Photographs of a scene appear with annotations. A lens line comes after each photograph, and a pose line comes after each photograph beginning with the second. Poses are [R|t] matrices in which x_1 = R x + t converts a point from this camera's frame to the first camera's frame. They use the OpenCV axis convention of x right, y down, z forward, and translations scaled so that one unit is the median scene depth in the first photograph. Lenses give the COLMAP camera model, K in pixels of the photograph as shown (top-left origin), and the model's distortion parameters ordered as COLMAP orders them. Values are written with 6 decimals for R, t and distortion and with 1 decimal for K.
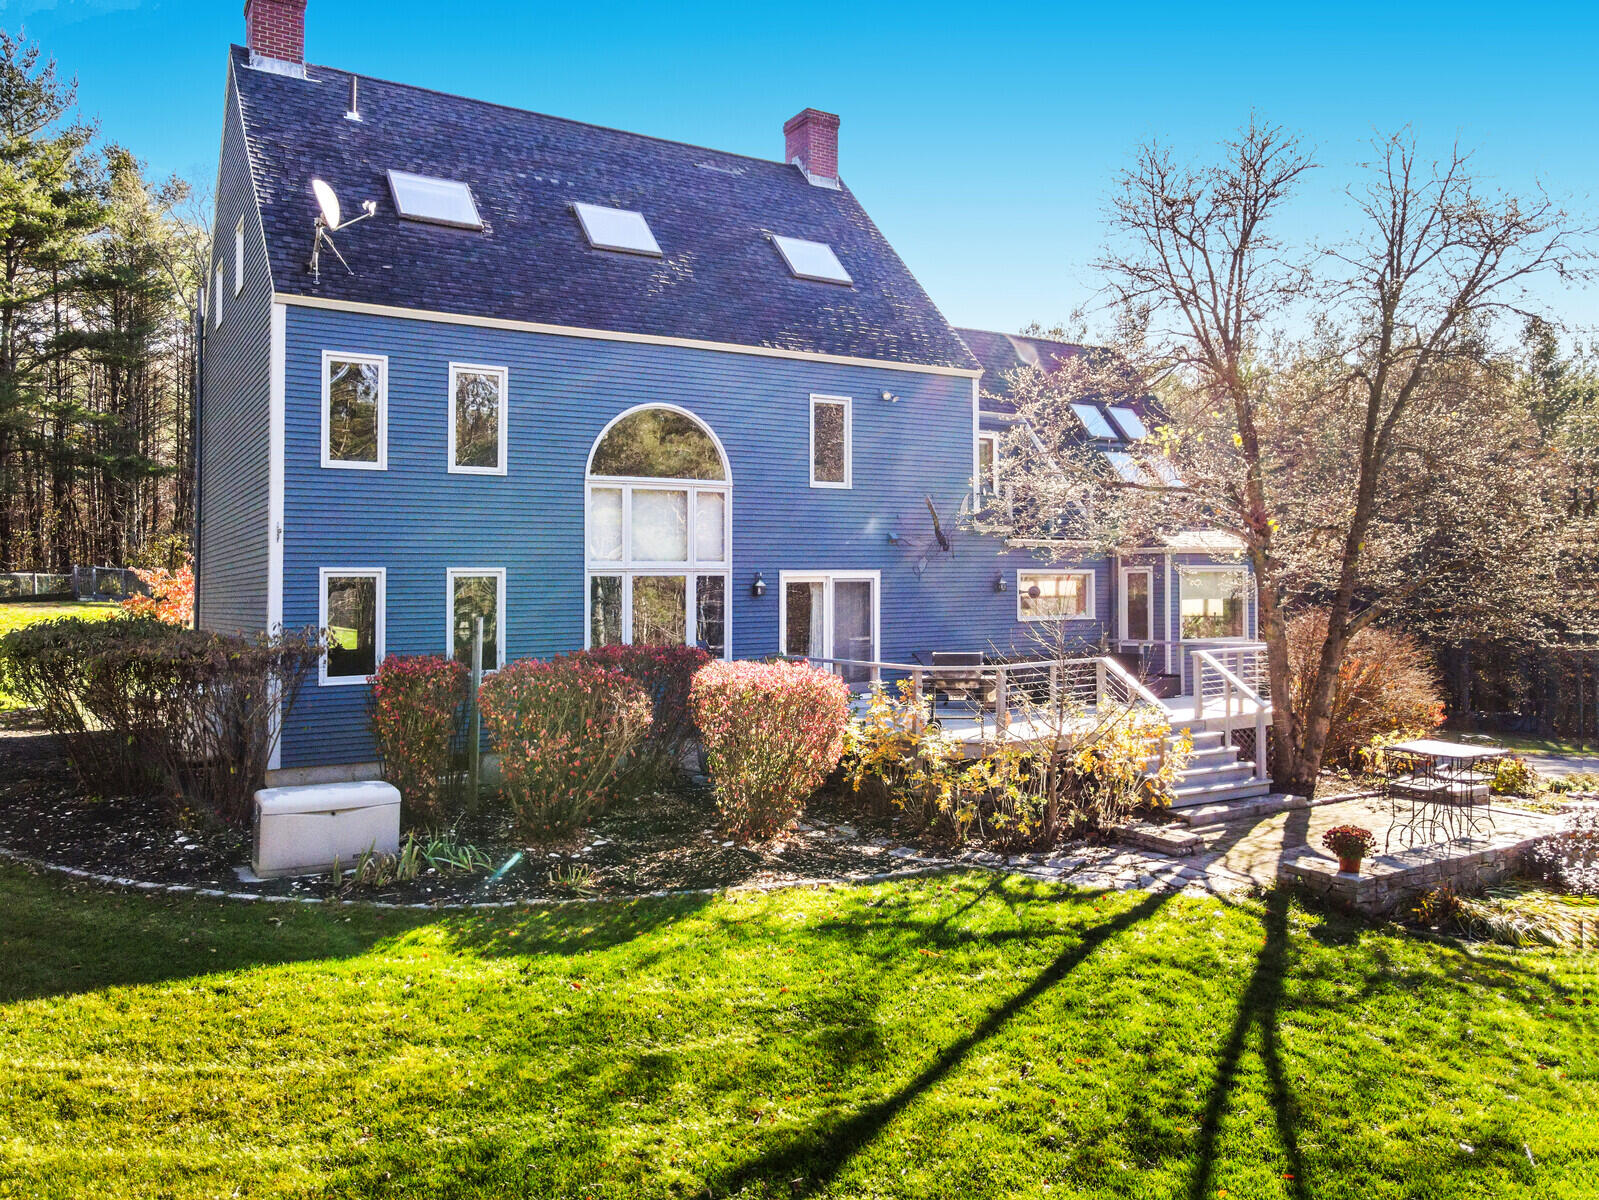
lens RADIAL K [[1137.7, 0, 799.6], [0, 1137.7, 592.4], [0, 0, 1]] dist [0.011117, -0.002447]
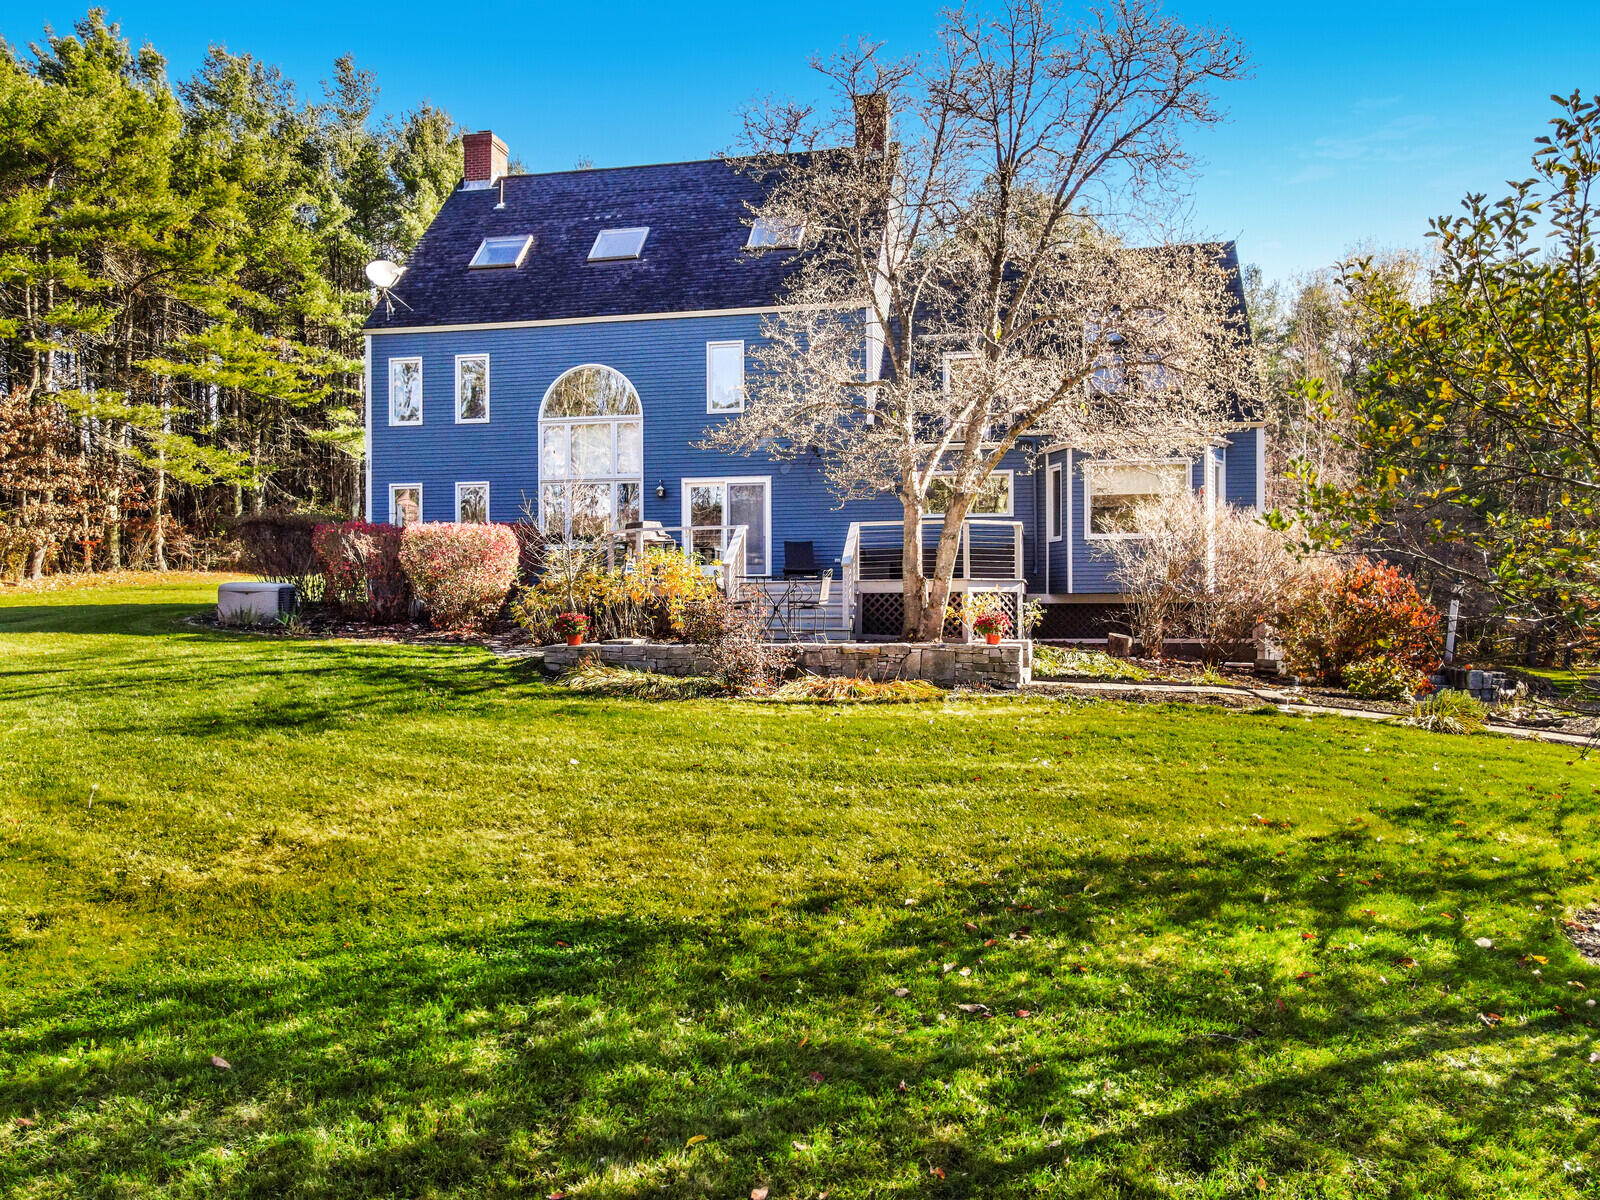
lens RADIAL K [[1138.5, 0, 797.7], [0, 1138.5, 600.5], [0, 0, 1]] dist [0.011117, -0.002447]
pose [[0.746215, 0.012787, -0.665583, 1.016822], [0.001644, 0.999777, 0.021051, 0.101732], [0.665703, -0.016803, 0.746027, 0.087765]]
